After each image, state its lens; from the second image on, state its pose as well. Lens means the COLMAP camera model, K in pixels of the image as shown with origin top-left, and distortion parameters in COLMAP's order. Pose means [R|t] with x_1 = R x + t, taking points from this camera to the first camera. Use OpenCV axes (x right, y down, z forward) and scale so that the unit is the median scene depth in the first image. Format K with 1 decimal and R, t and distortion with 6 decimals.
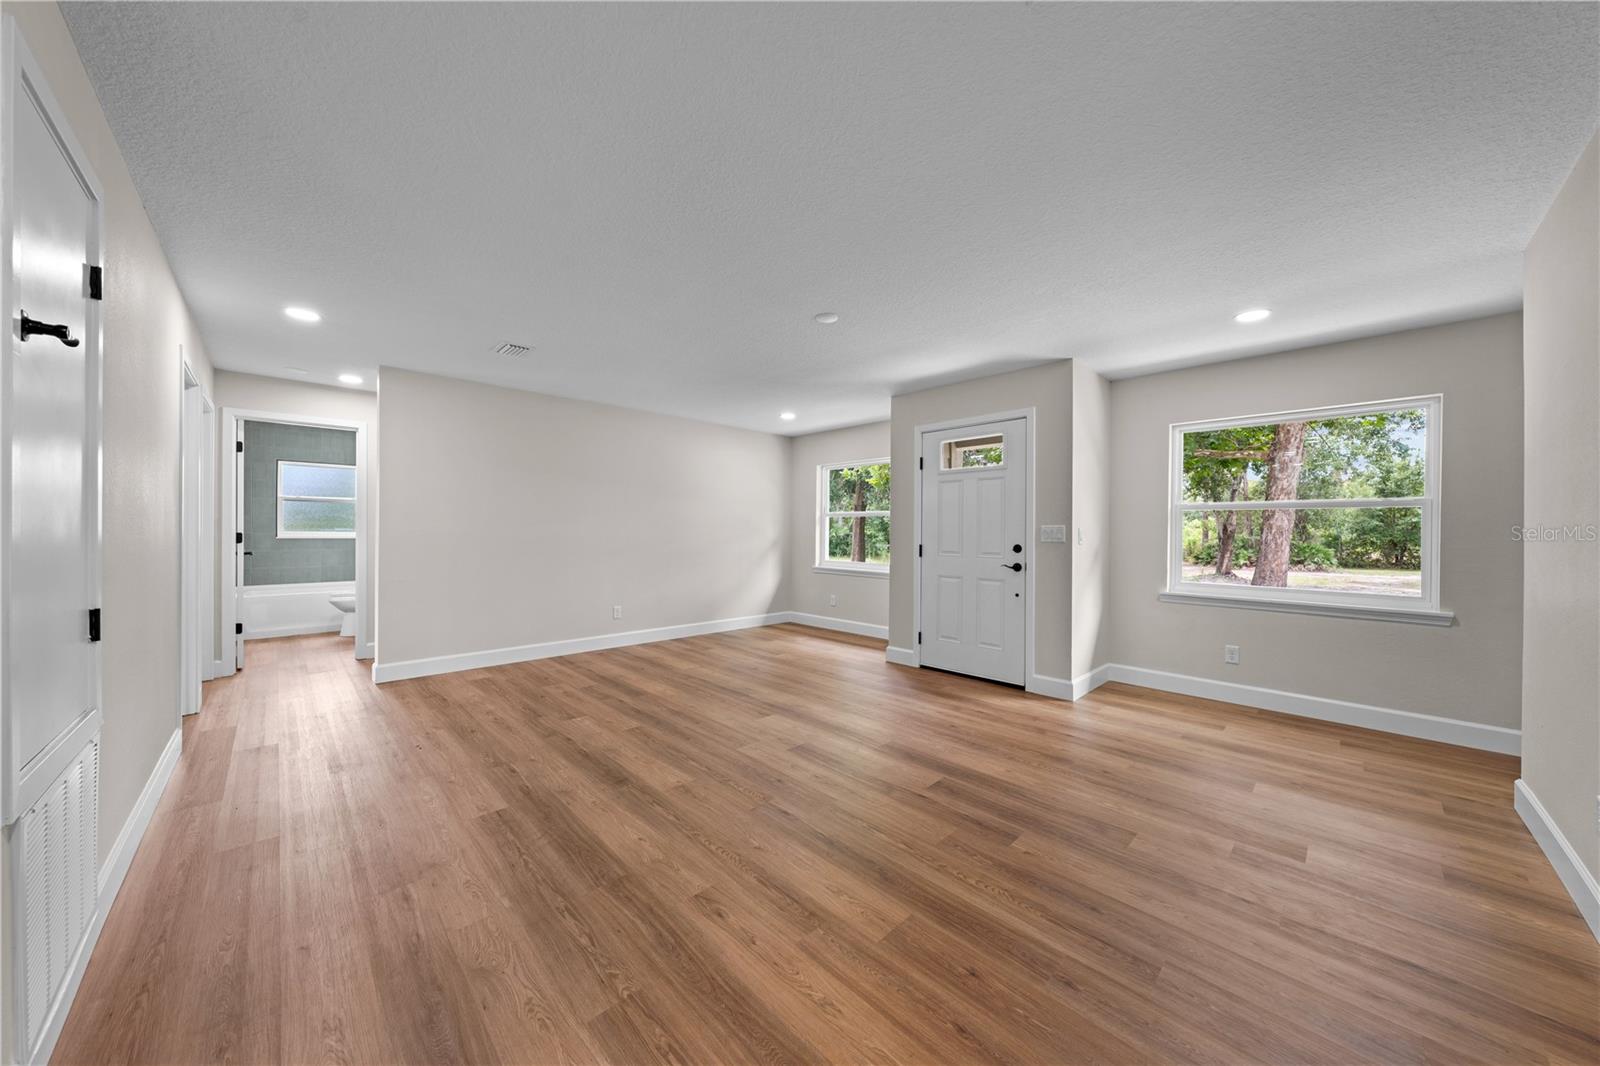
lens RADIAL K [[541.0, 0, 807.0], [0, 541.0, 532.7], [0, 0, 1]] dist [-0.003056, 0.000166]
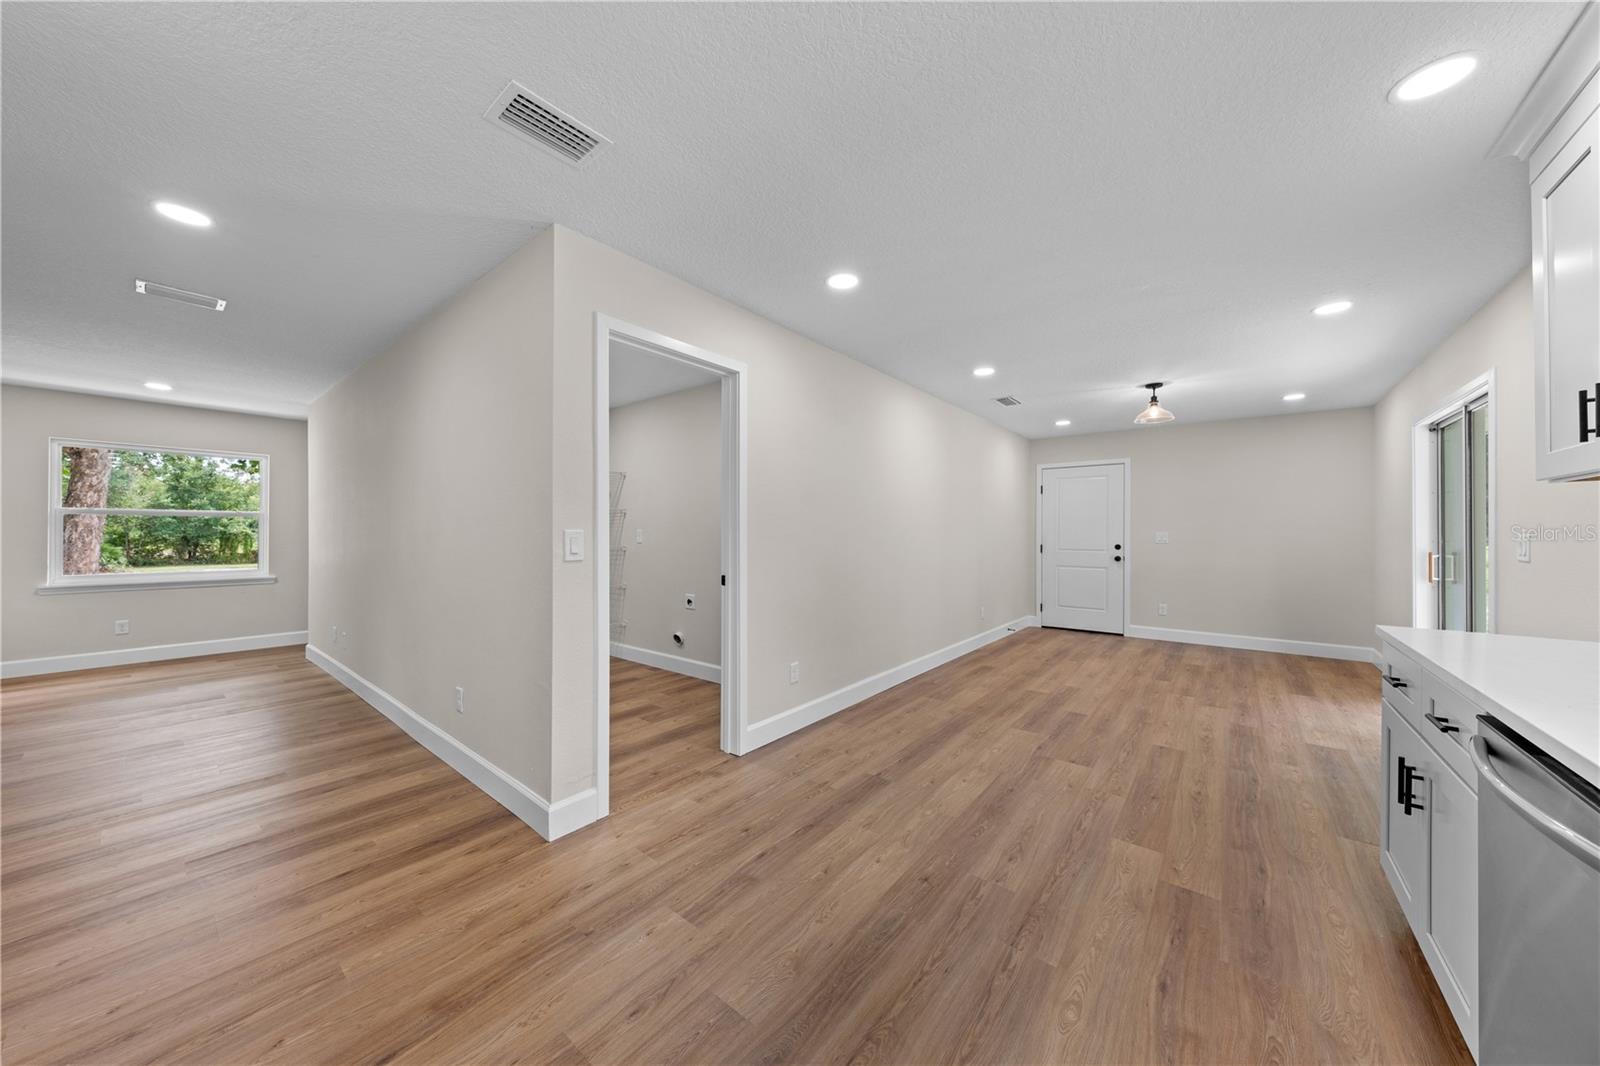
lens RADIAL K [[541.0, 0, 809.4], [0, 541.0, 521.2], [0, 0, 1]] dist [-0.003056, 0.000166]
pose [[-0.122315, 0.007959, 0.992459, -0.818340], [0.005822, 0.999956, -0.007302, -0.010281], [-0.992474, 0.004885, -0.122356, -0.558973]]
